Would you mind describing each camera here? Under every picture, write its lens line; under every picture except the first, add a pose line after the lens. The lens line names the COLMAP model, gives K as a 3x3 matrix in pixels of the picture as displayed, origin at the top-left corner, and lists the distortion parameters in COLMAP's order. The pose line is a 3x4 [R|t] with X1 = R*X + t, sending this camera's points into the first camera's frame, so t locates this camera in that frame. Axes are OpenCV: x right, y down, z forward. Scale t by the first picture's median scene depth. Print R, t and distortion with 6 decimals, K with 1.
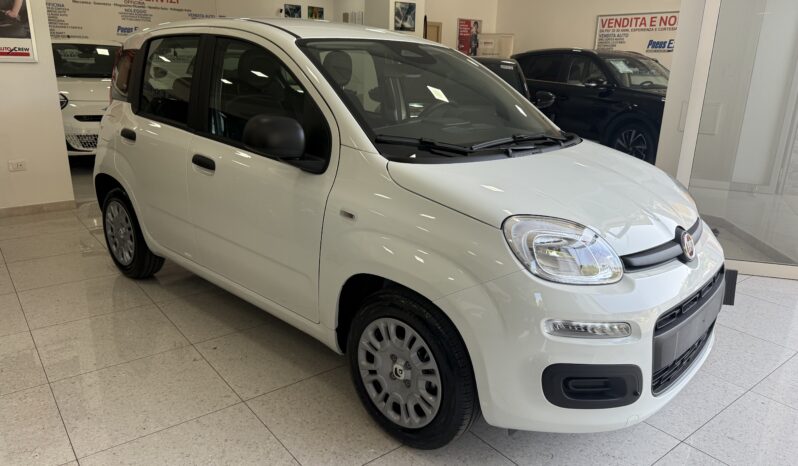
lens RADIAL K [[570.5, 0, 395.3], [0, 570.5, 238.4], [0, 0, 1]] dist [0.029034, -0.047762]
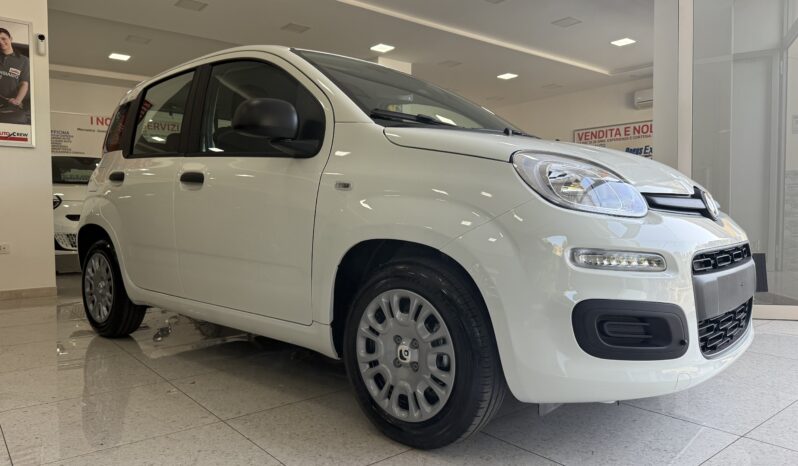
lens RADIAL K [[570.5, 0, 395.7], [0, 570.5, 229.7], [0, 0, 1]] dist [0.029034, -0.047762]
pose [[0.999389, -0.030129, 0.017740, -0.015527], [0.033670, 0.966076, -0.256054, 0.253564], [-0.009423, 0.256495, 0.966500, 0.107659]]
